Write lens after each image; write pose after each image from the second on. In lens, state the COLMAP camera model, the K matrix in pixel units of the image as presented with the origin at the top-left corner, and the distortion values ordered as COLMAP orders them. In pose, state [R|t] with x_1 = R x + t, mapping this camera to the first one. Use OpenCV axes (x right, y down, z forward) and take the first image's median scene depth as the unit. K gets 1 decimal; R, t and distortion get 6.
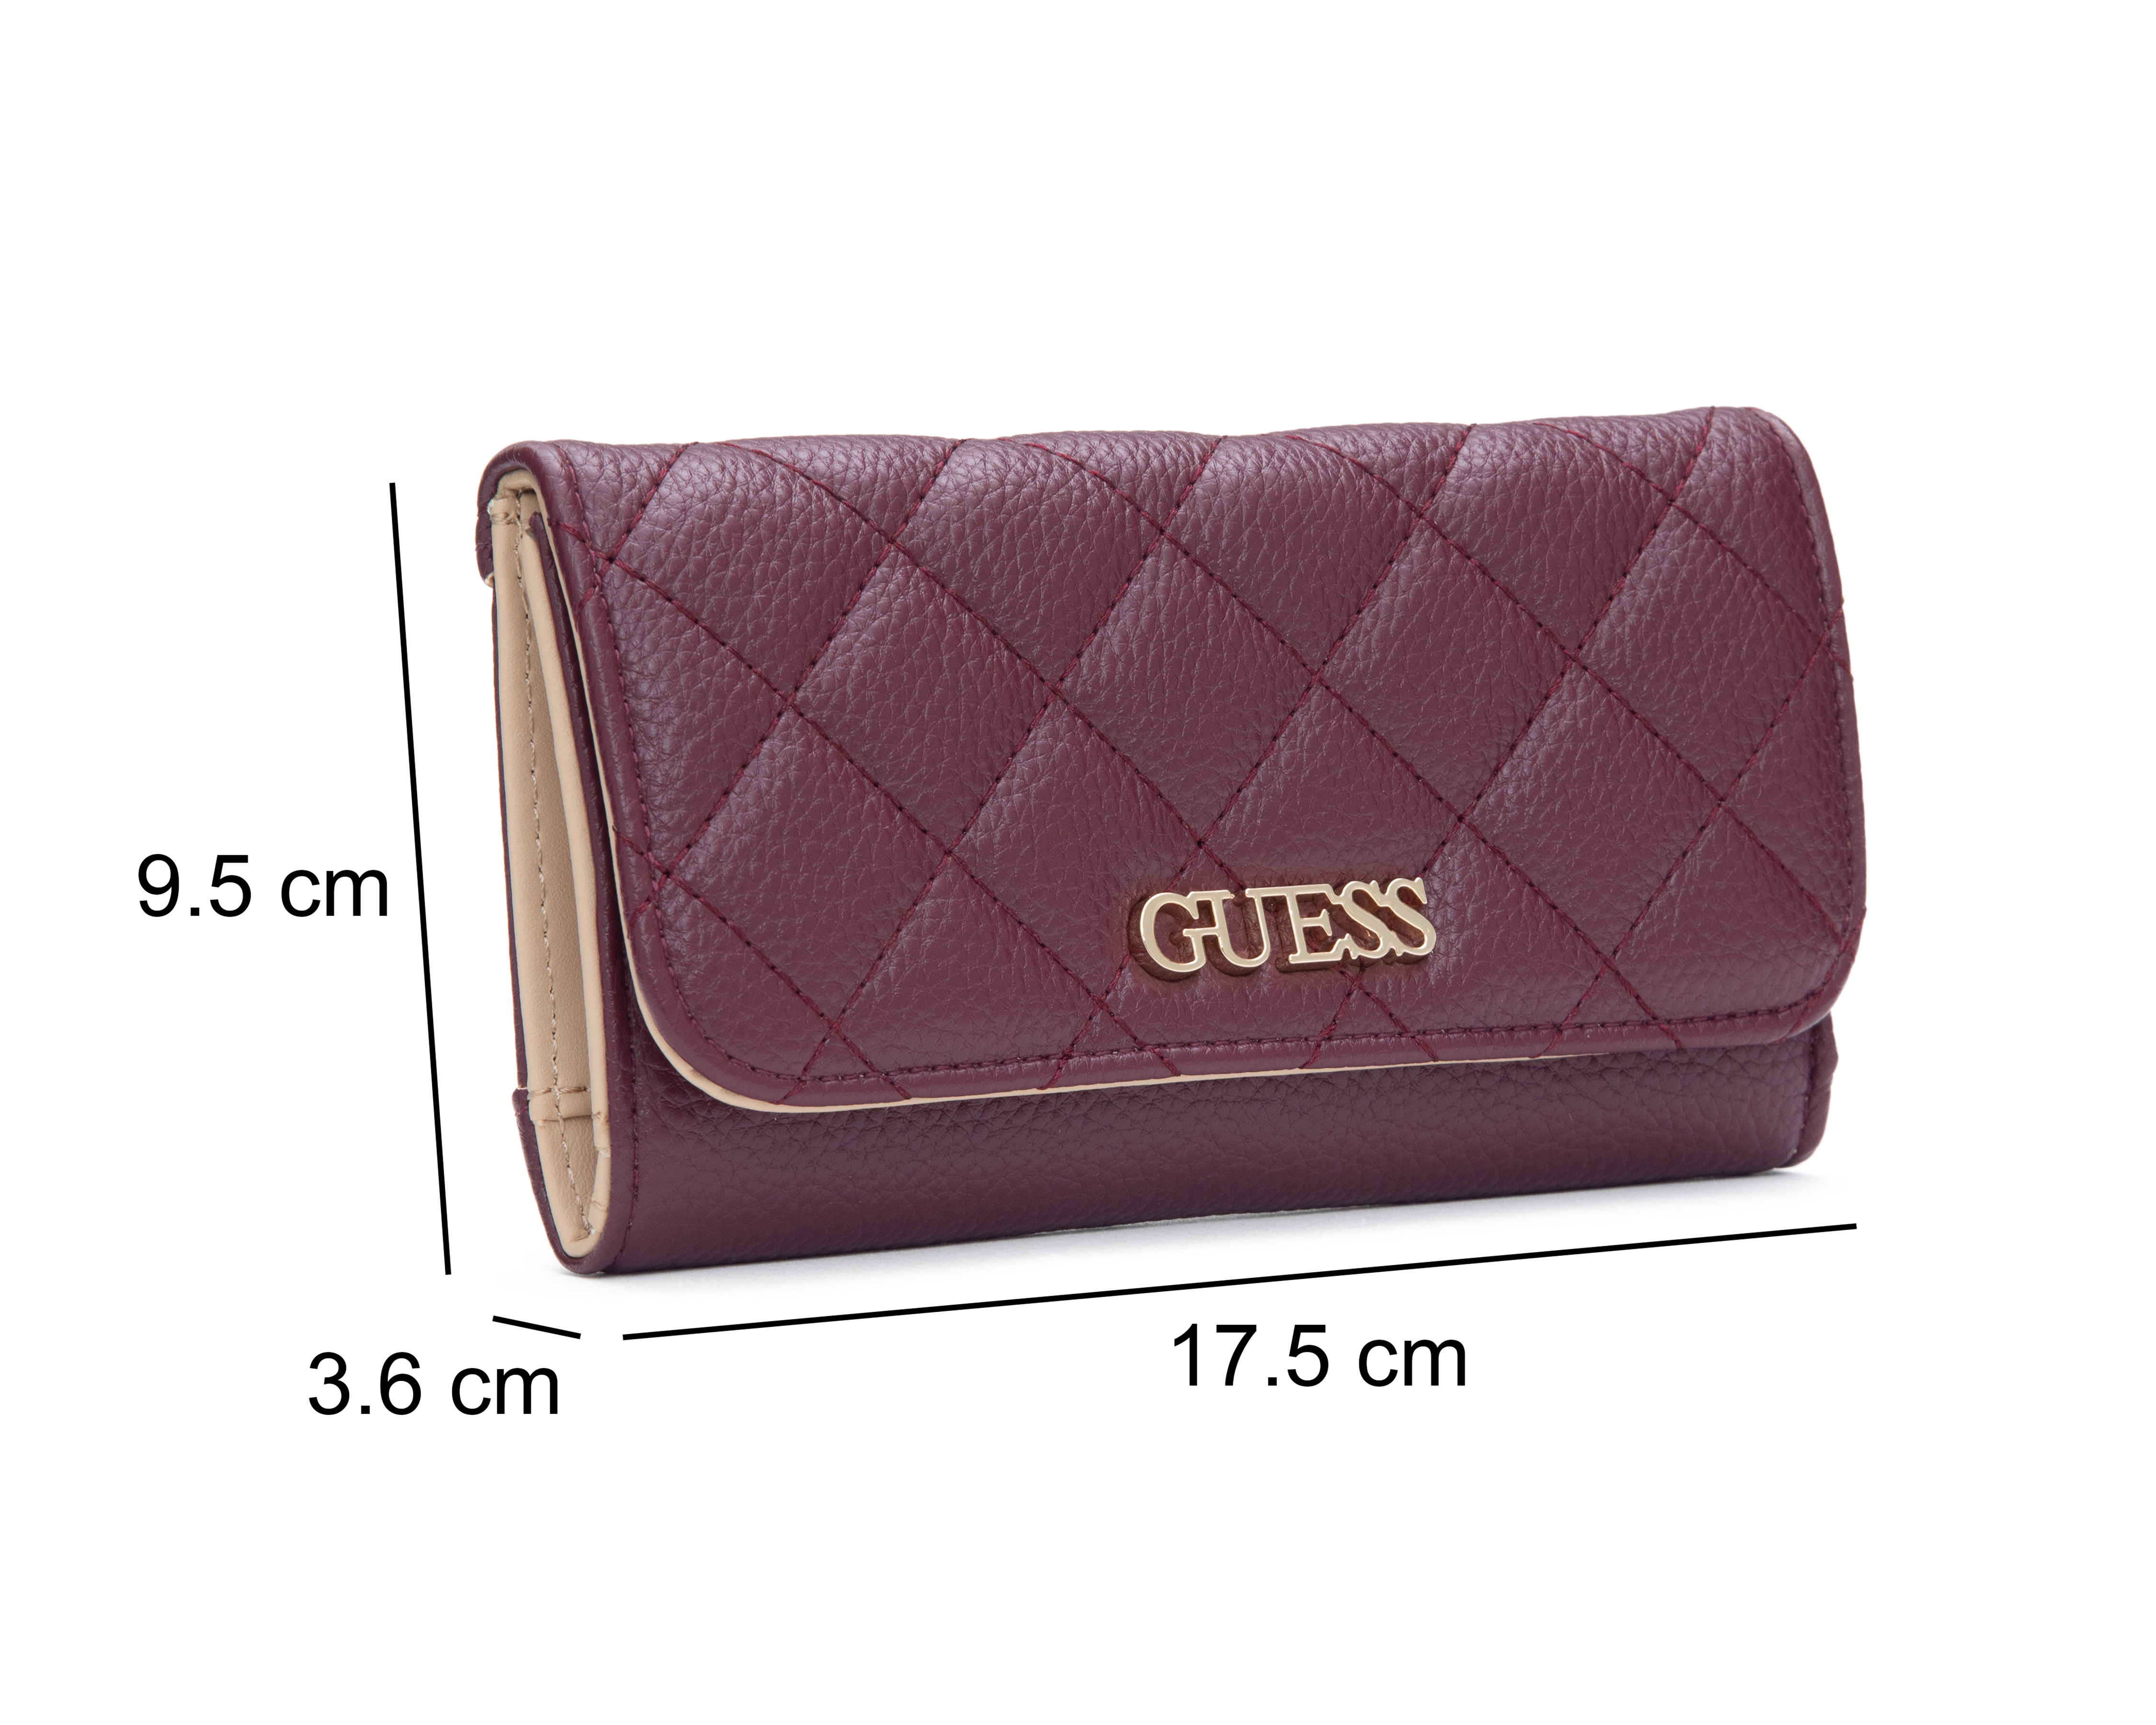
lens RADIAL K [[7445.5, 0, 1078.0], [0, 7445.5, 862.5], [0, 0, 1]] dist [-0.052038, -1.940168]
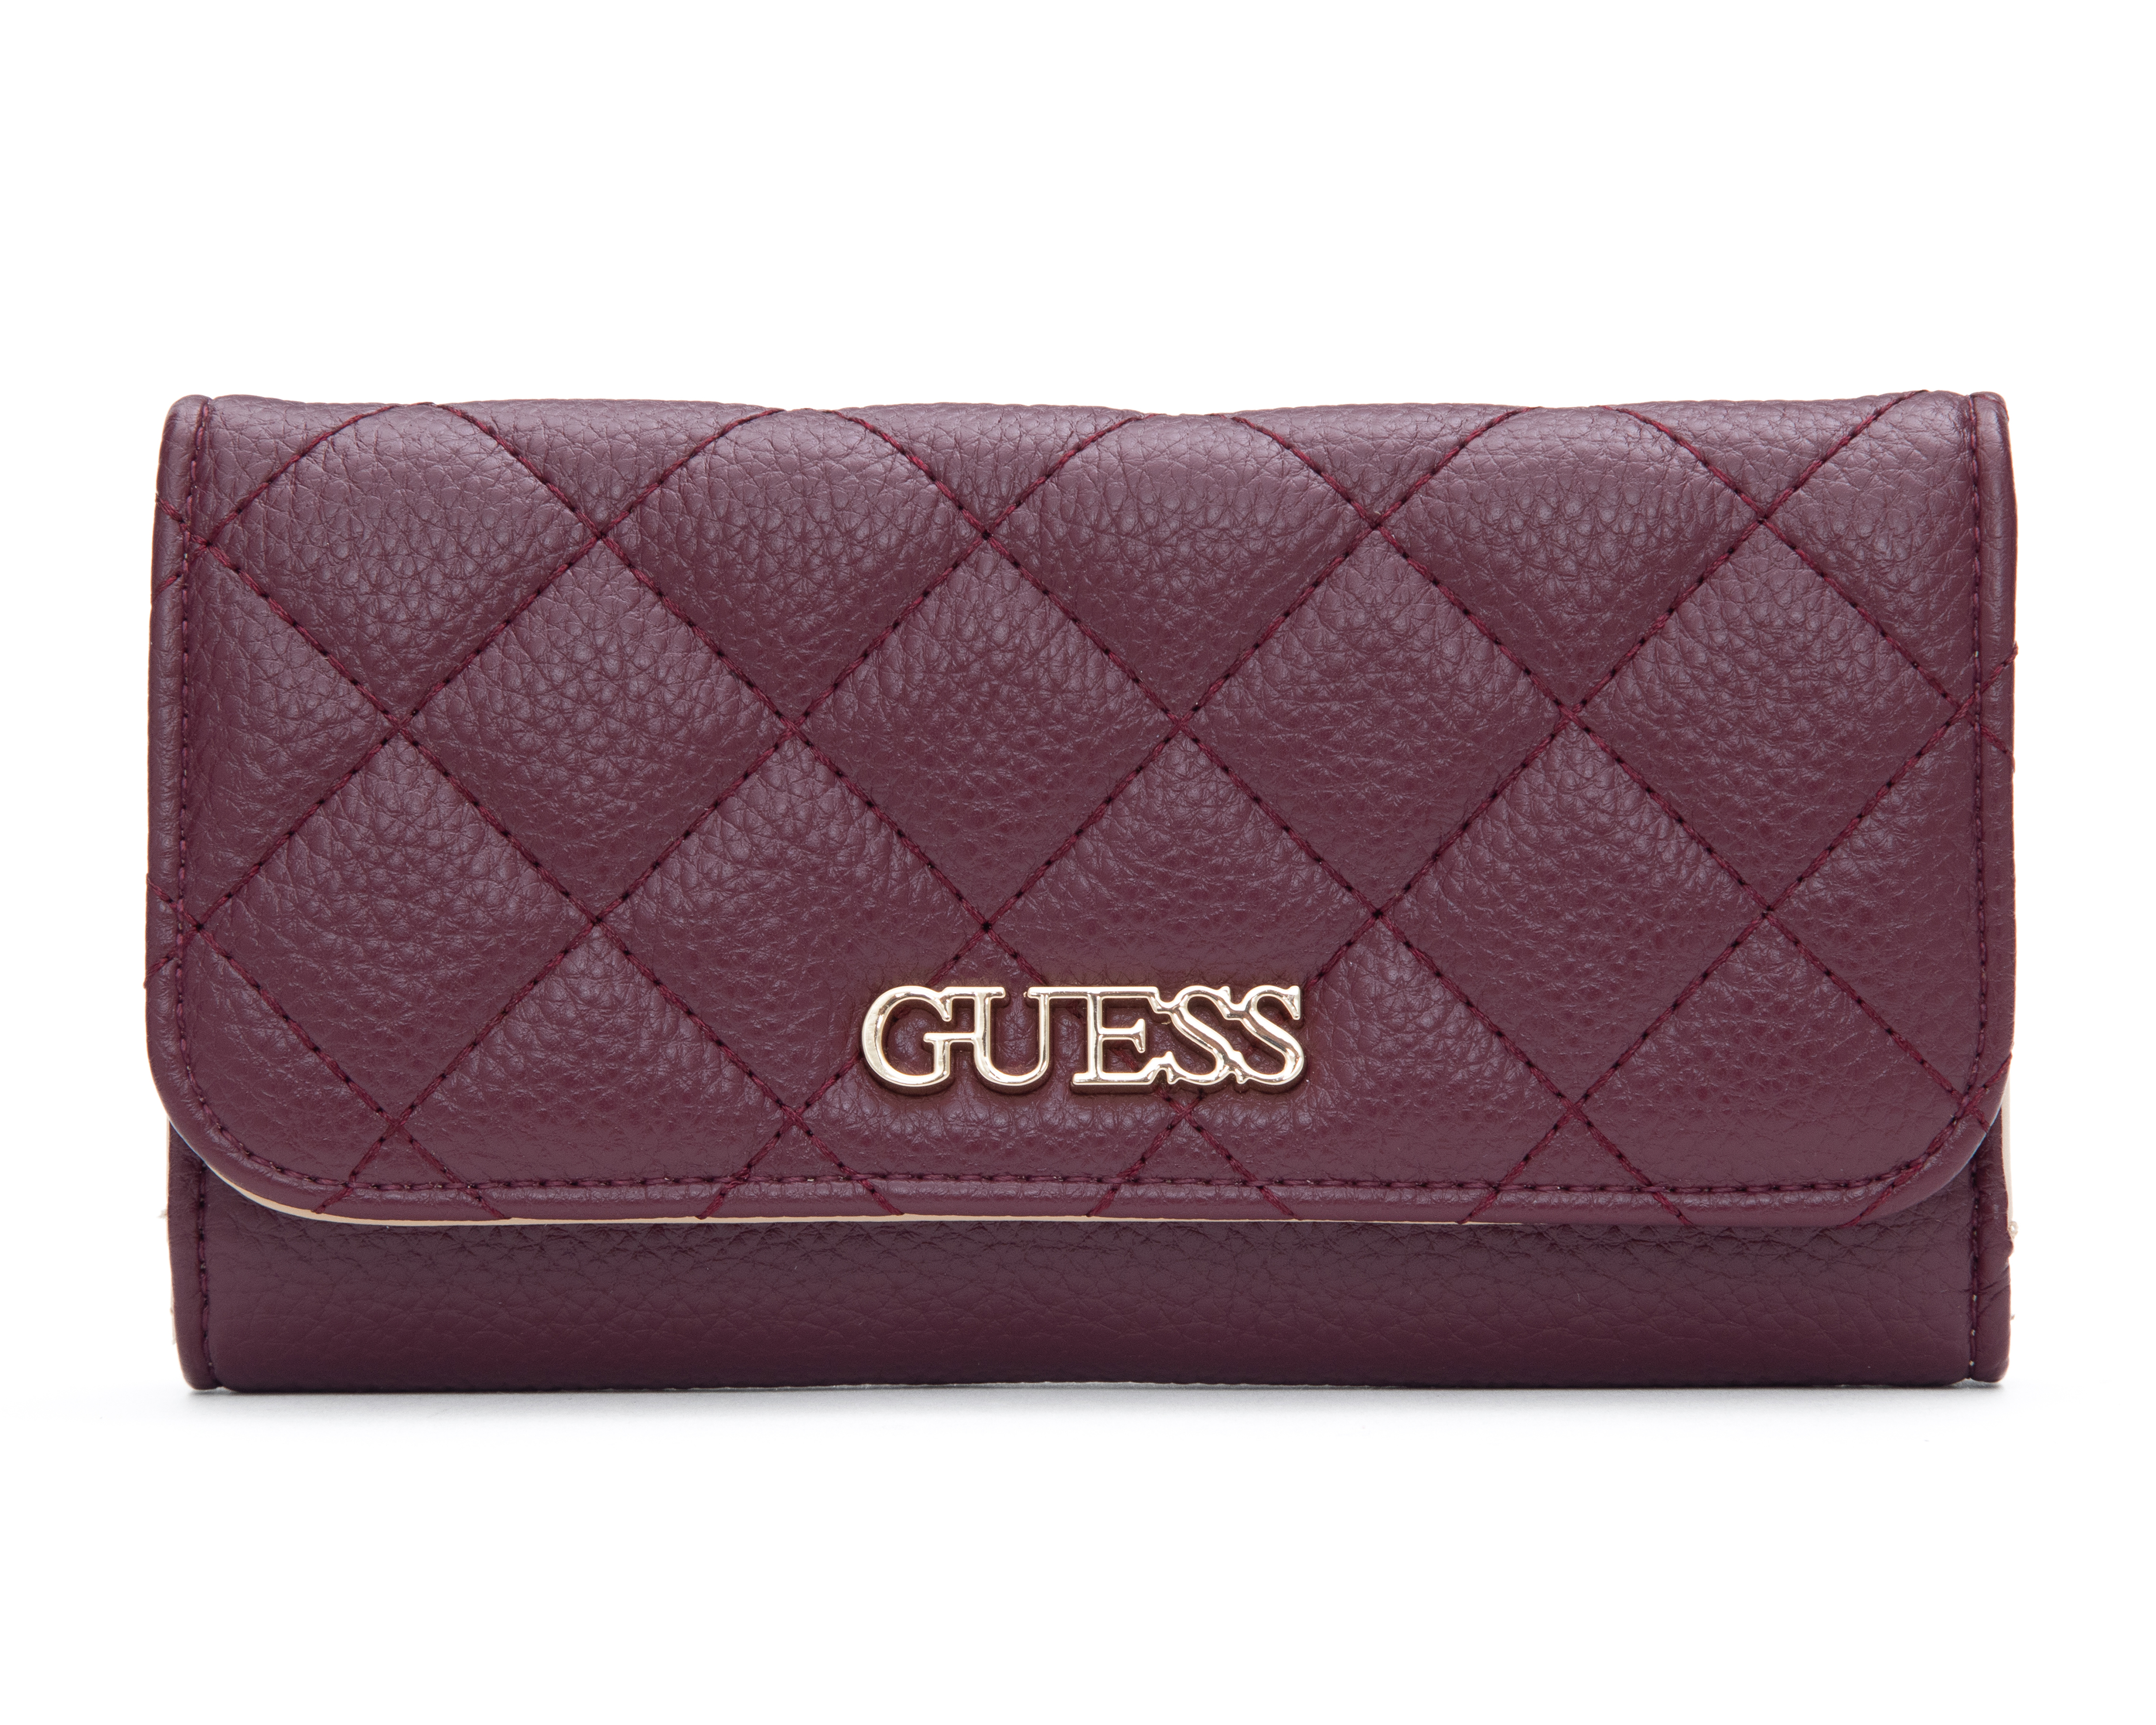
lens RADIAL K [[7445.5, 0, 1078.0], [0, 7445.5, 862.5], [0, 0, 1]] dist [-0.052038, -1.940168]
pose [[0.876248, 0.068788, -0.476925, 0.405917], [-0.051906, 0.997473, 0.048503, -0.048556], [0.479056, -0.017745, 0.877605, 0.300939]]
